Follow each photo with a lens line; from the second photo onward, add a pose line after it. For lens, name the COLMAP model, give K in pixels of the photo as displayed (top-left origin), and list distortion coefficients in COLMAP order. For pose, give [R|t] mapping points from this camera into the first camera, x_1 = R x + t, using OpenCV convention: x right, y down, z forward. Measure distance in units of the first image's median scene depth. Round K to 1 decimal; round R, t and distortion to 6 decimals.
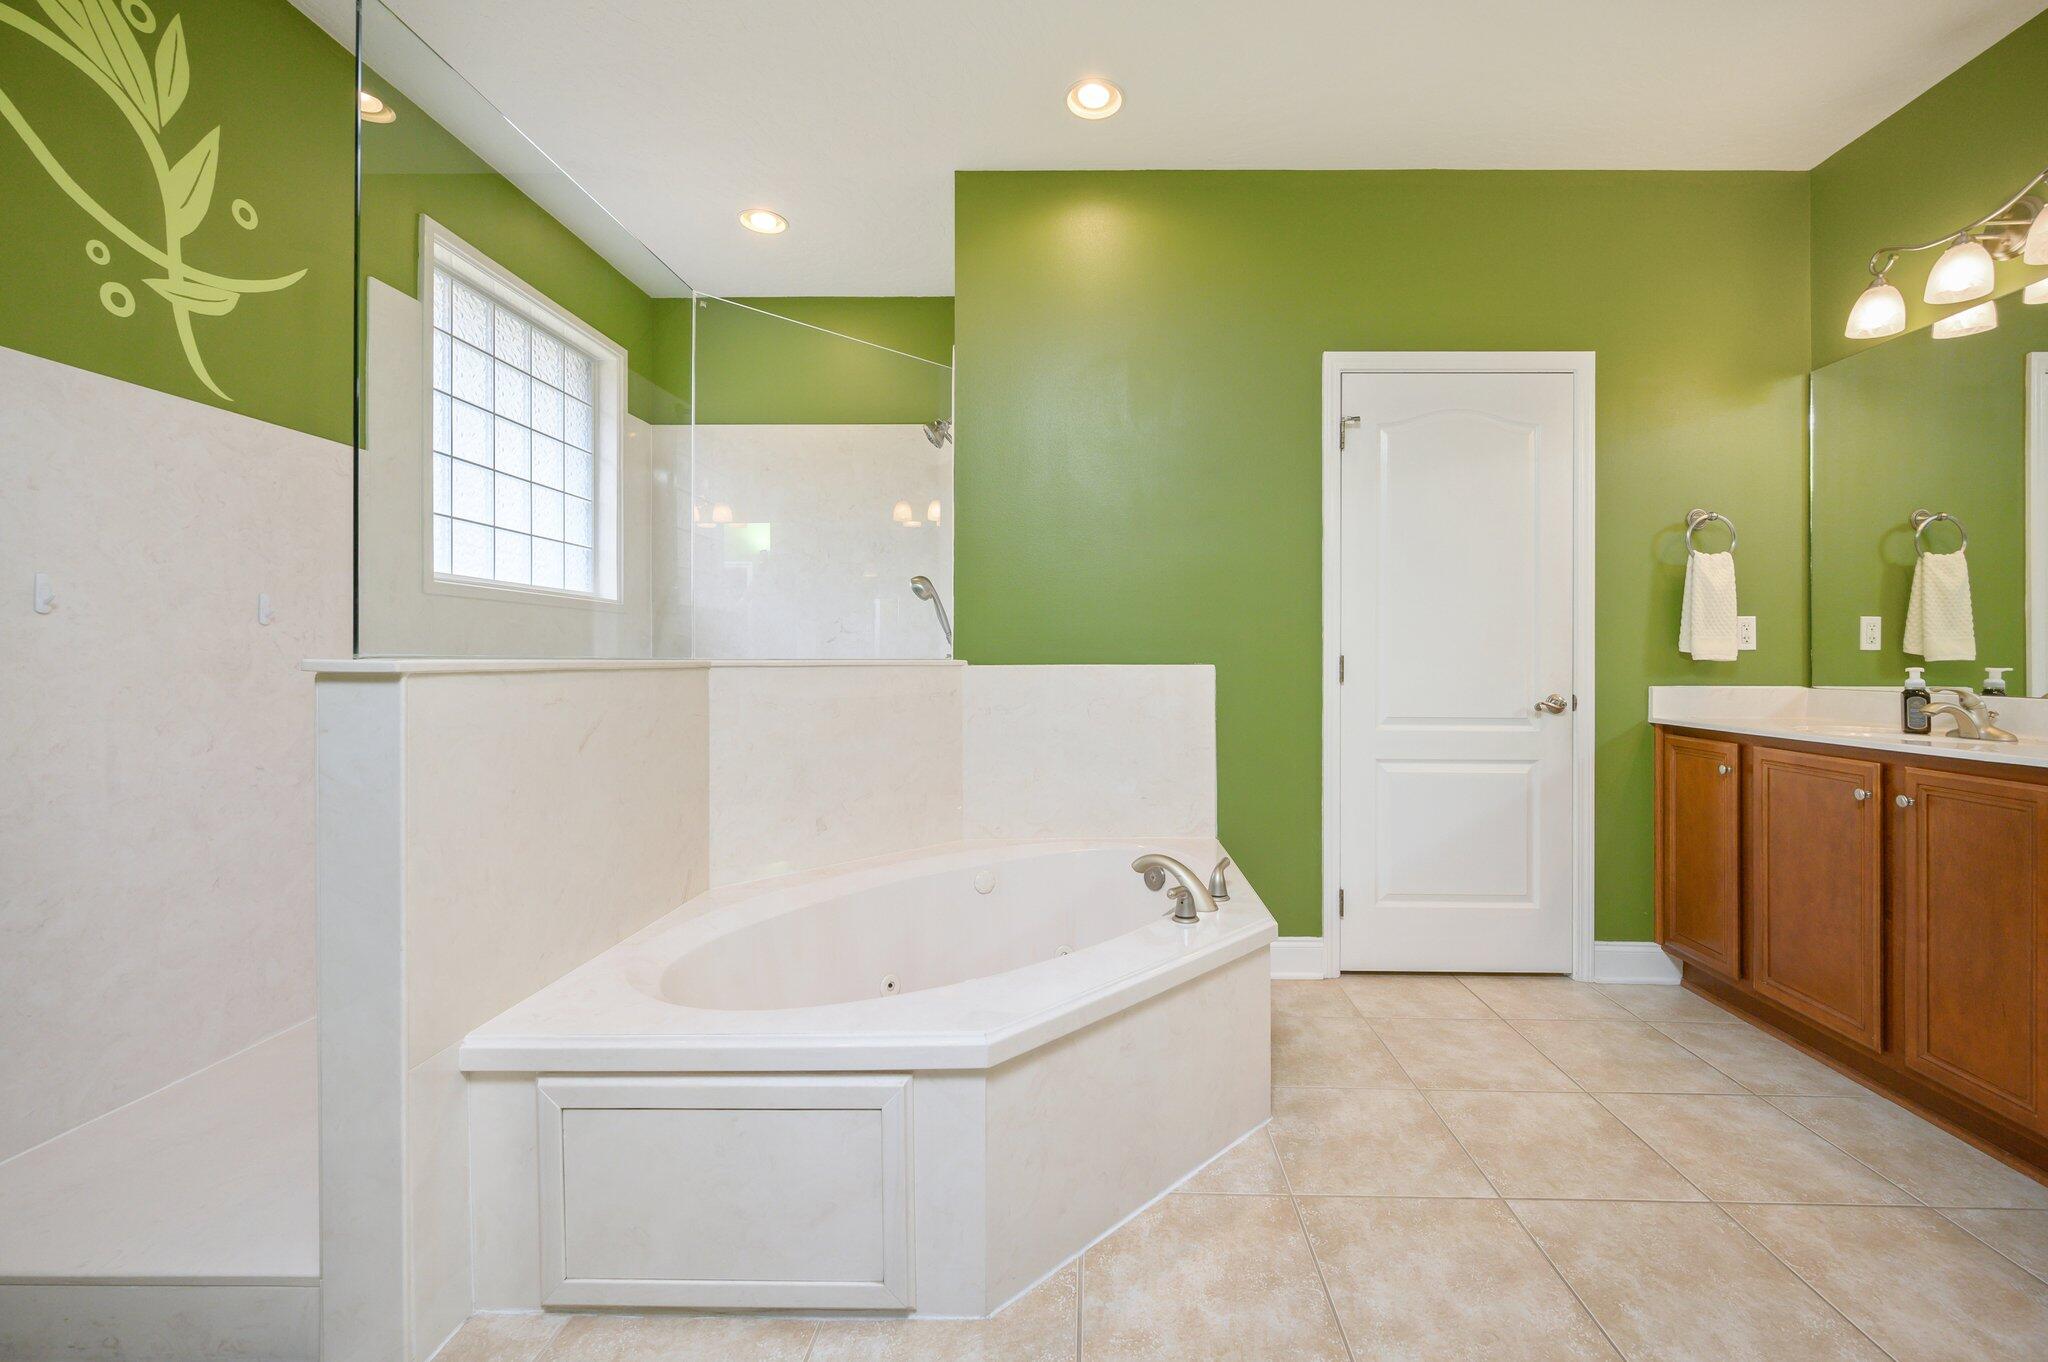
lens RADIAL K [[831.3, 0, 1008.6], [0, 831.3, 653.3], [0, 0, 1]] dist [-0.002202, -0.000128]
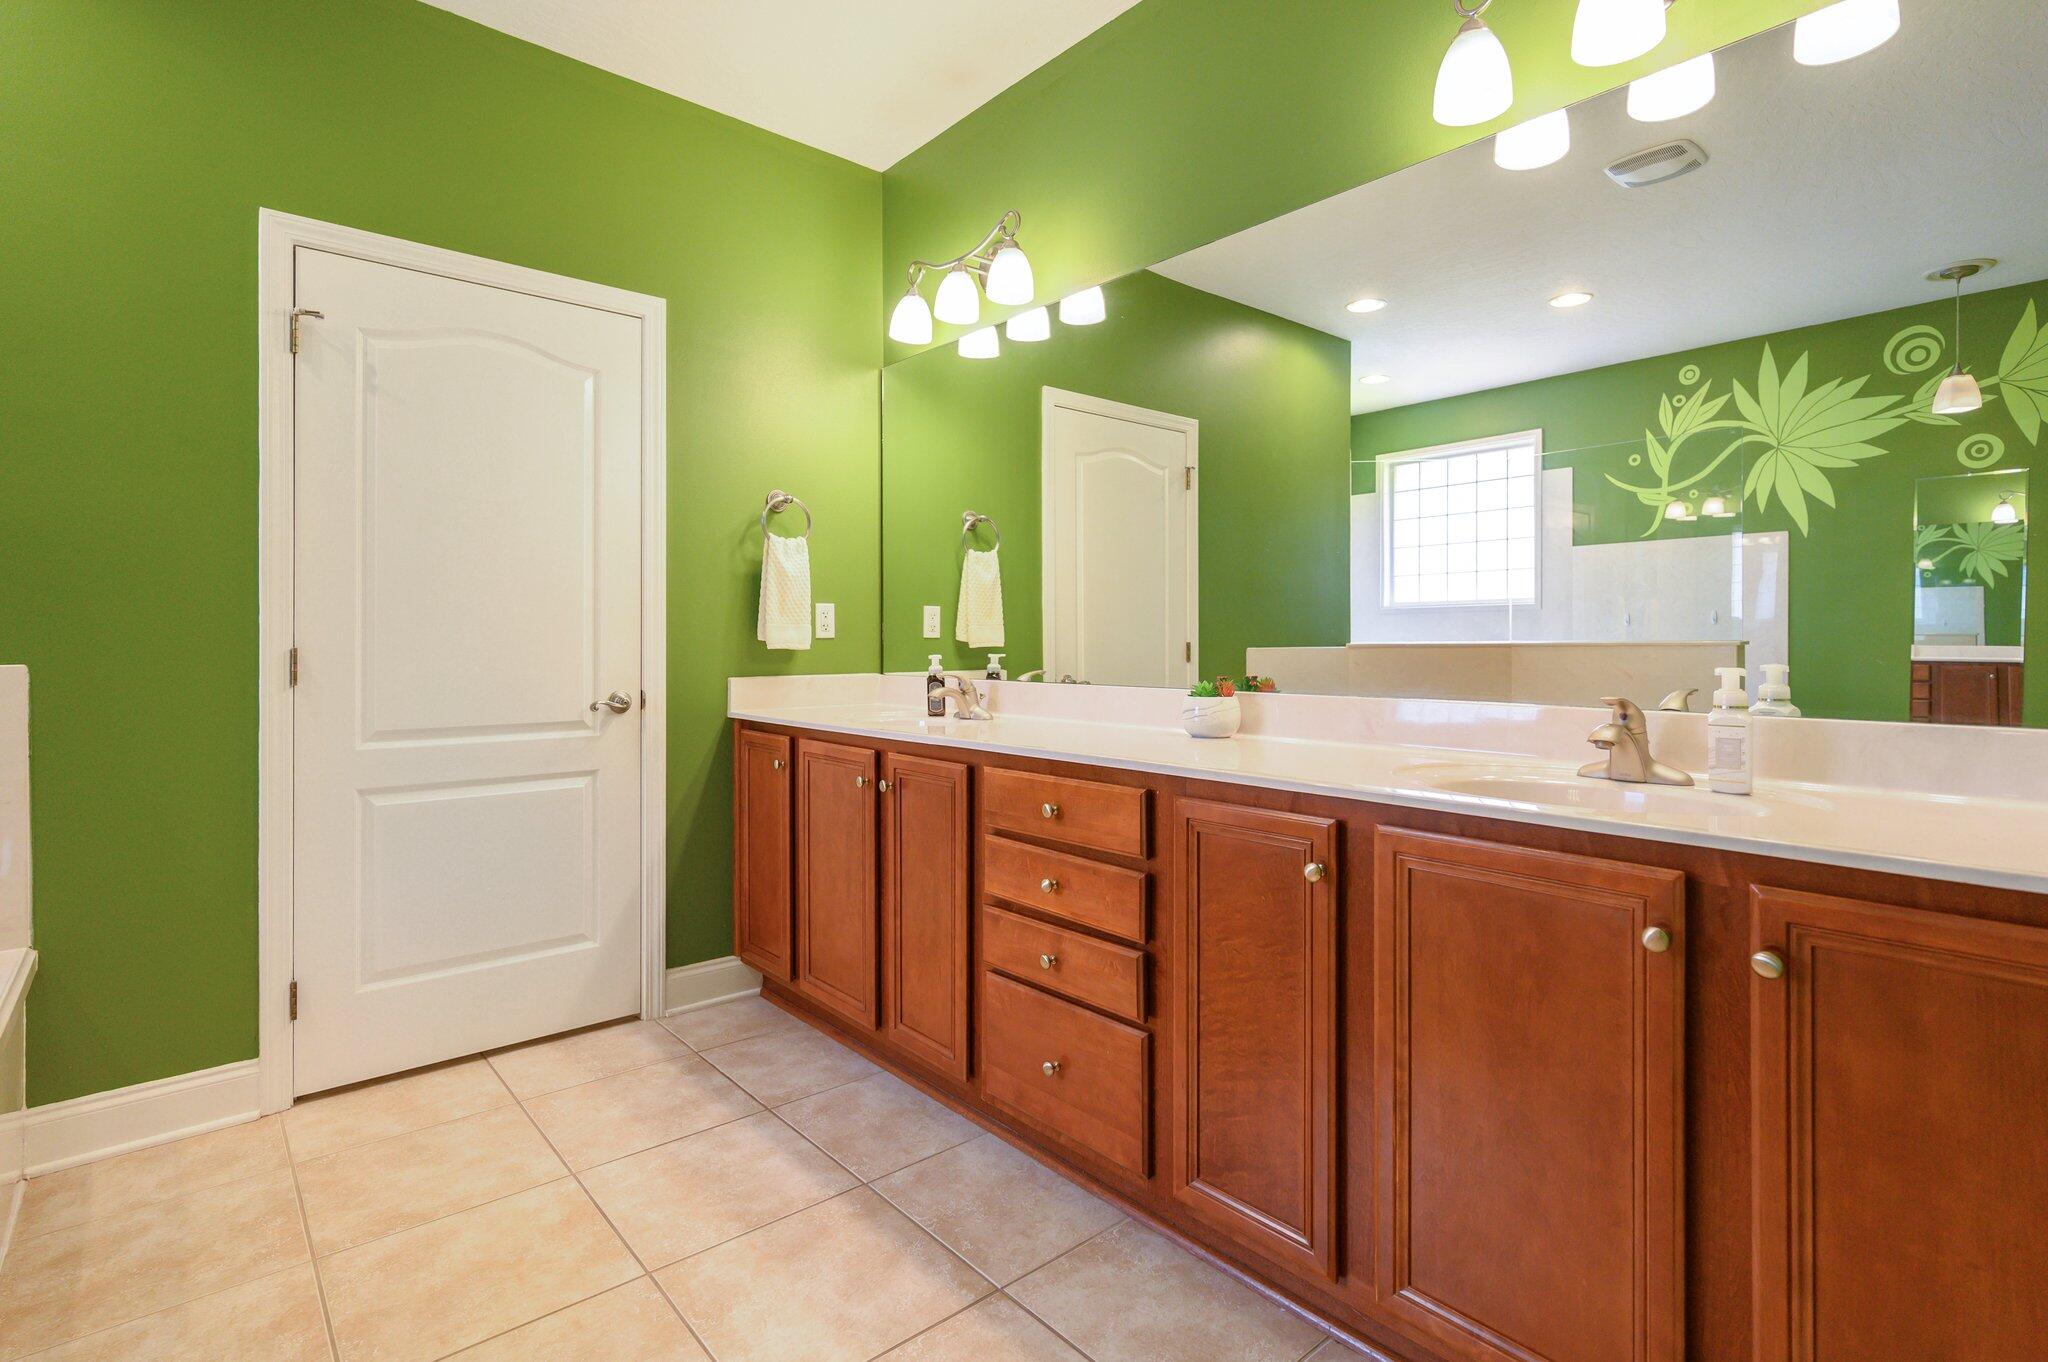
lens RADIAL K [[972.1, 0, 1023.7], [0, 972.1, 633.4], [0, 0, 1]] dist [-0.003366, -0.000173]
pose [[0.746991, -0.000852, 0.664834, 0.317629], [0.001702, 0.999998, -0.000630, -0.008983], [-0.664833, 0.001602, 0.746991, -0.021453]]
